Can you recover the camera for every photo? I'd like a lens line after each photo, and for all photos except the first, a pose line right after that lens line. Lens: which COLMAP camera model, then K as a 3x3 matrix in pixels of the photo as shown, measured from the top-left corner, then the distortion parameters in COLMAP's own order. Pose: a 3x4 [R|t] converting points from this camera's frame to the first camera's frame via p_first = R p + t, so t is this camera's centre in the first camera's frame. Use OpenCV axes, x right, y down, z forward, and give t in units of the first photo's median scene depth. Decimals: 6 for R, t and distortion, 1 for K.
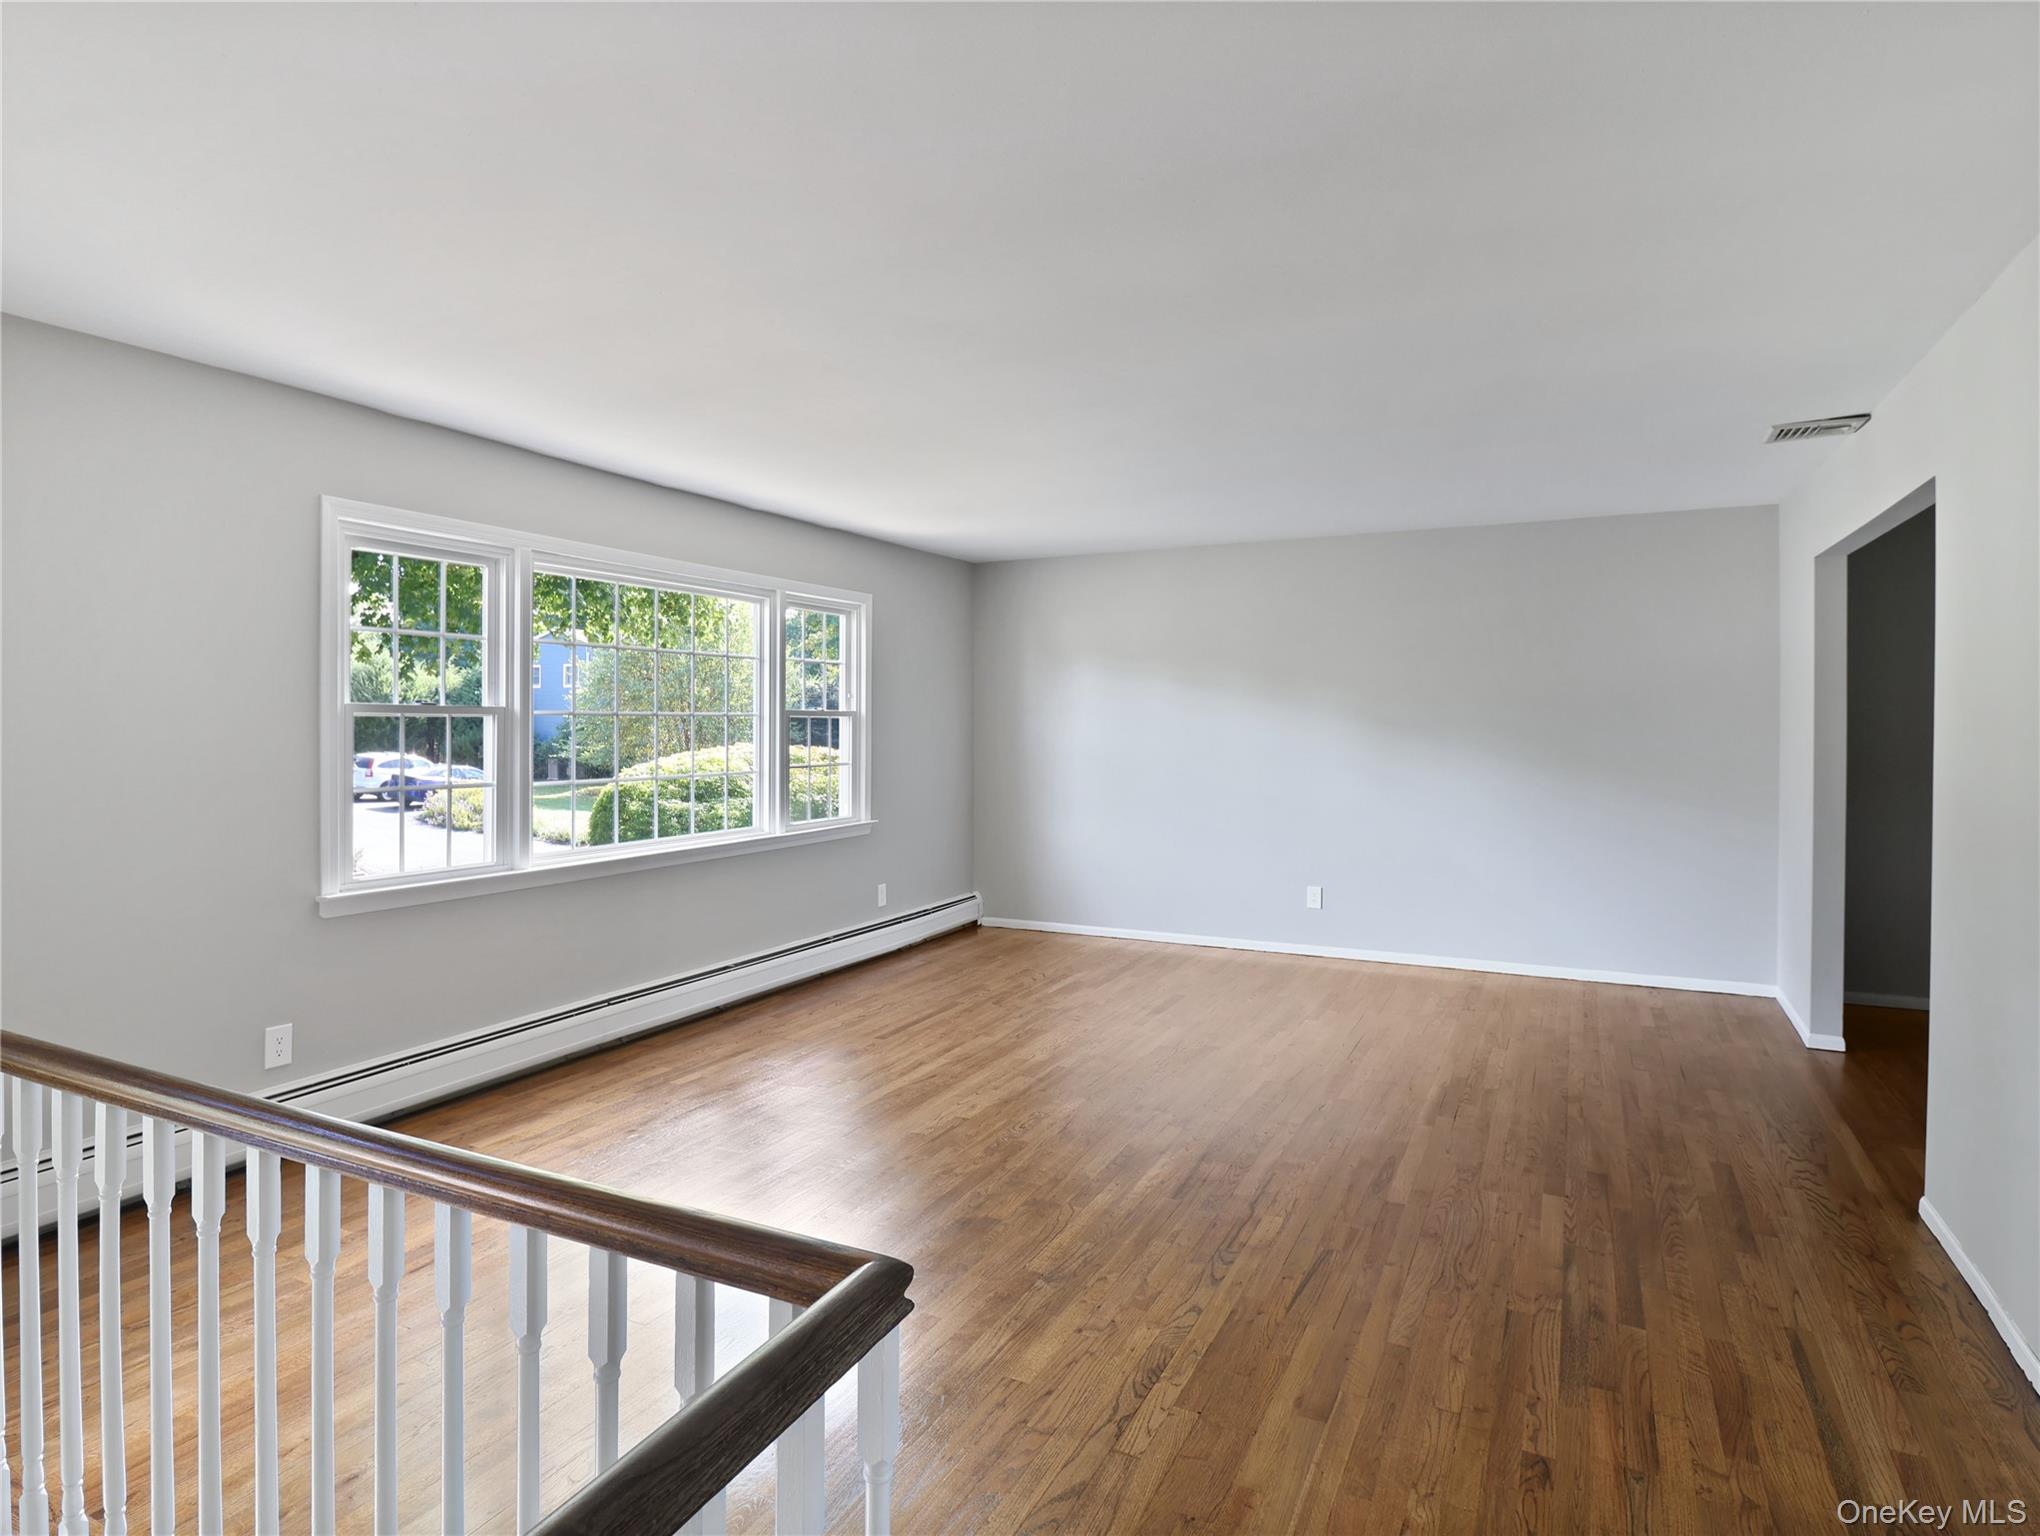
lens RADIAL K [[1075.4, 0, 1010.2], [0, 1075.4, 726.5], [0, 0, 1]] dist [0.002590, -0.017859]
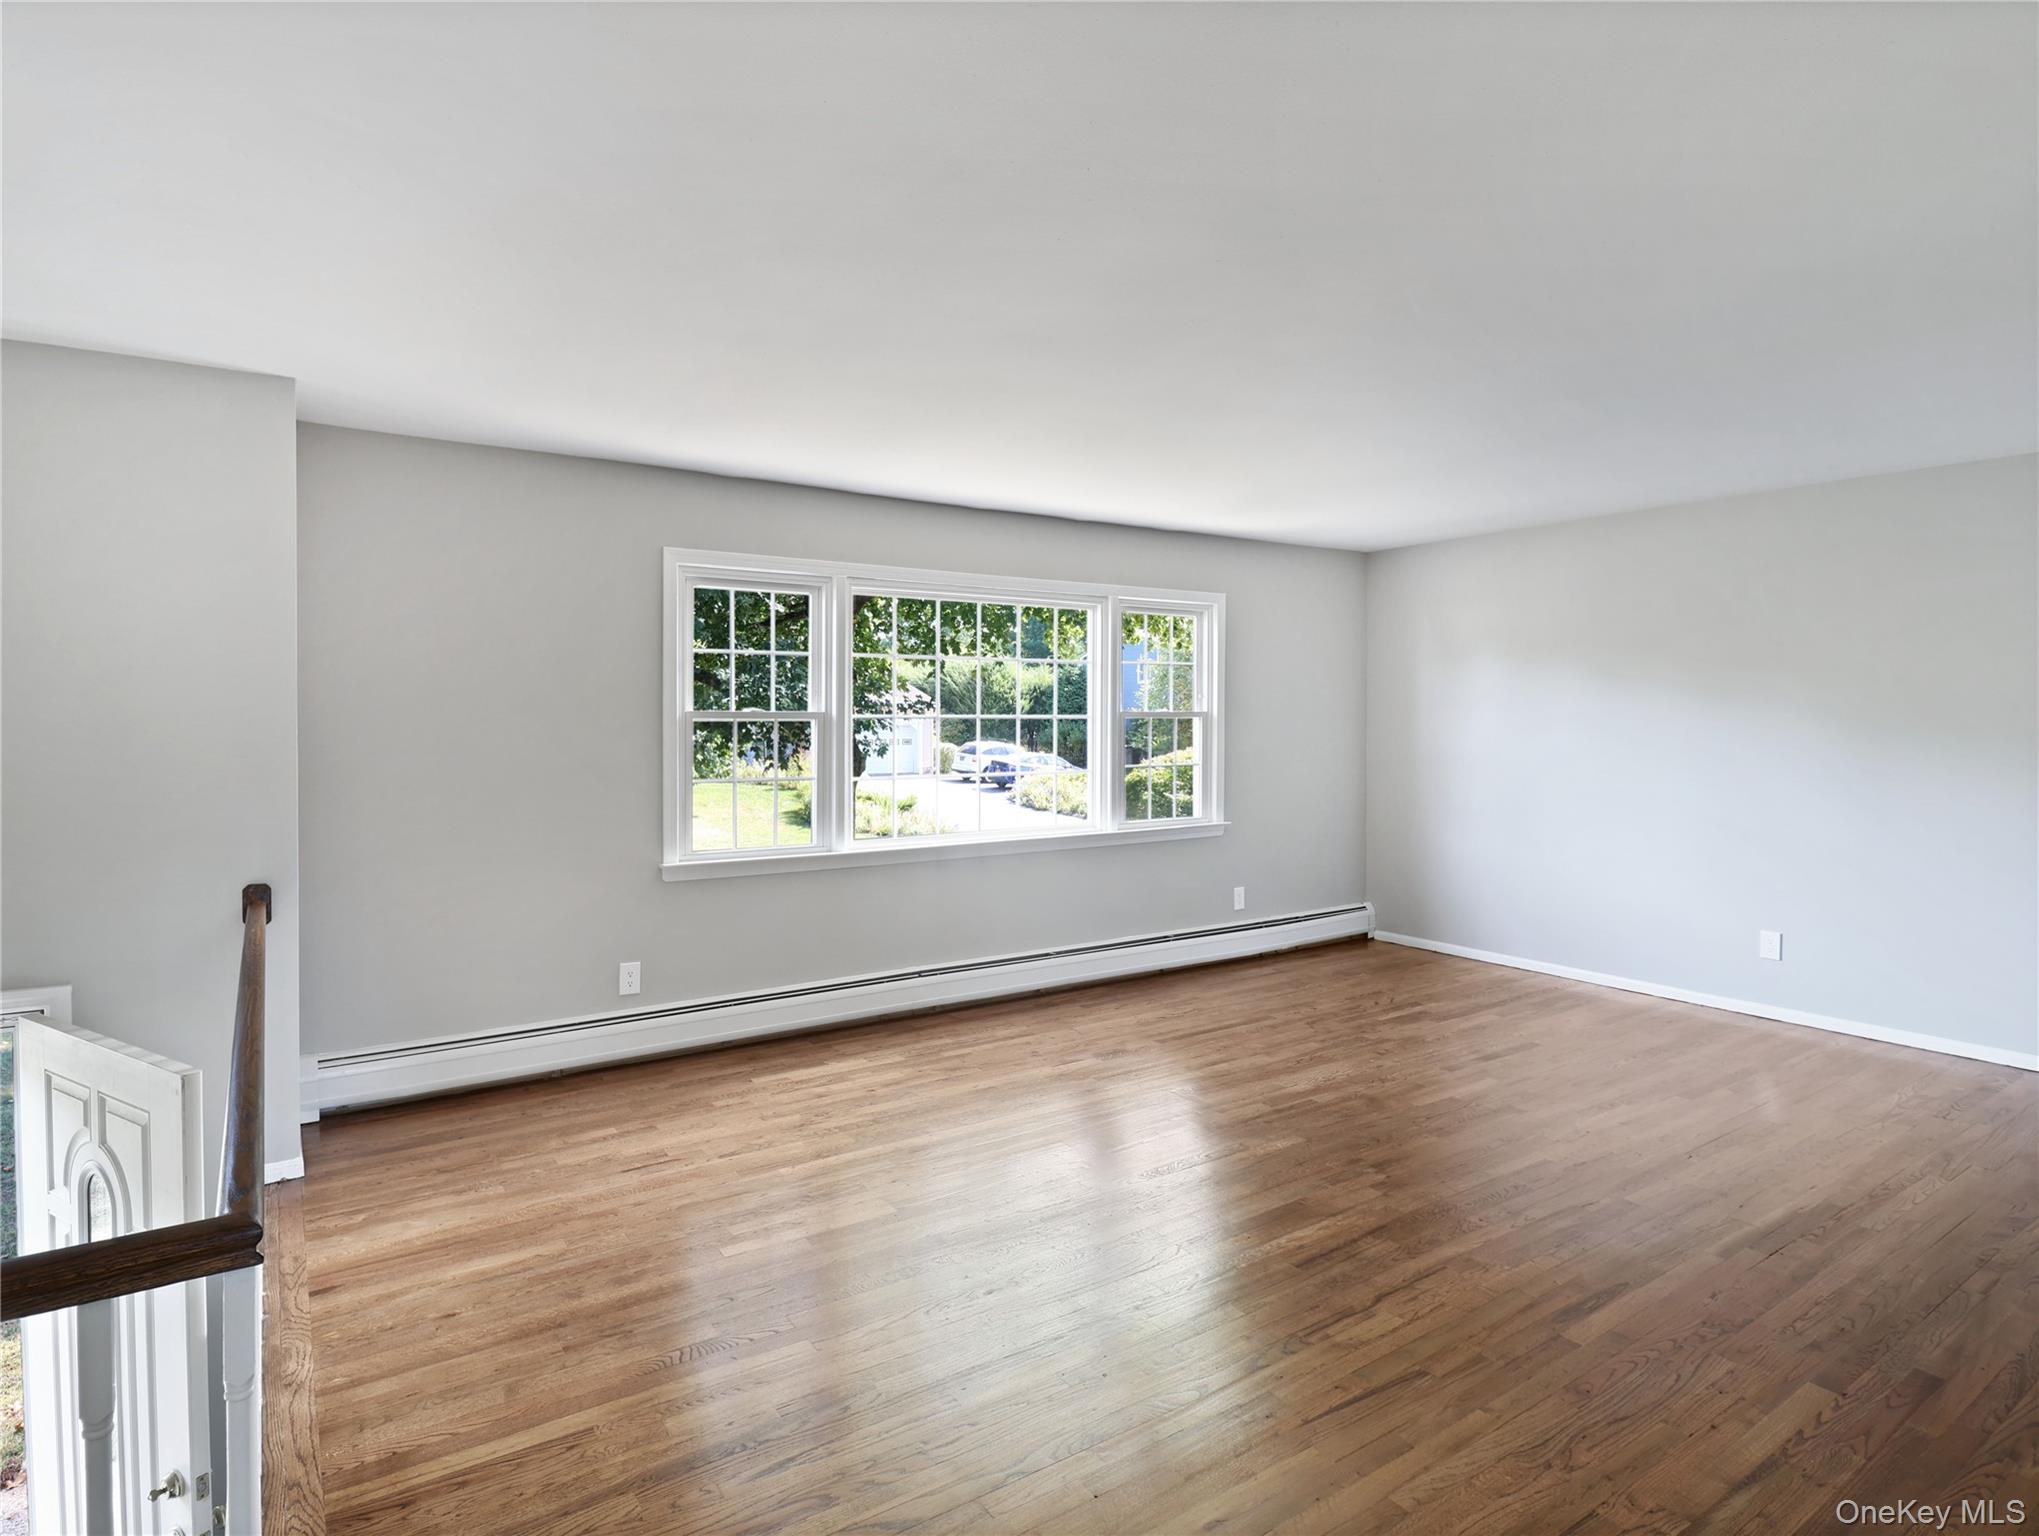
lens RADIAL K [[1055.6, 0, 1020.9], [0, 1055.6, 726.3], [0, 0, 1]] dist [-0.000001, -0.014709]
pose [[0.876871, 0.003452, -0.480713, 0.270999], [-0.000388, 0.999979, 0.006474, -0.010670], [0.480725, -0.005491, 0.876854, 0.092665]]
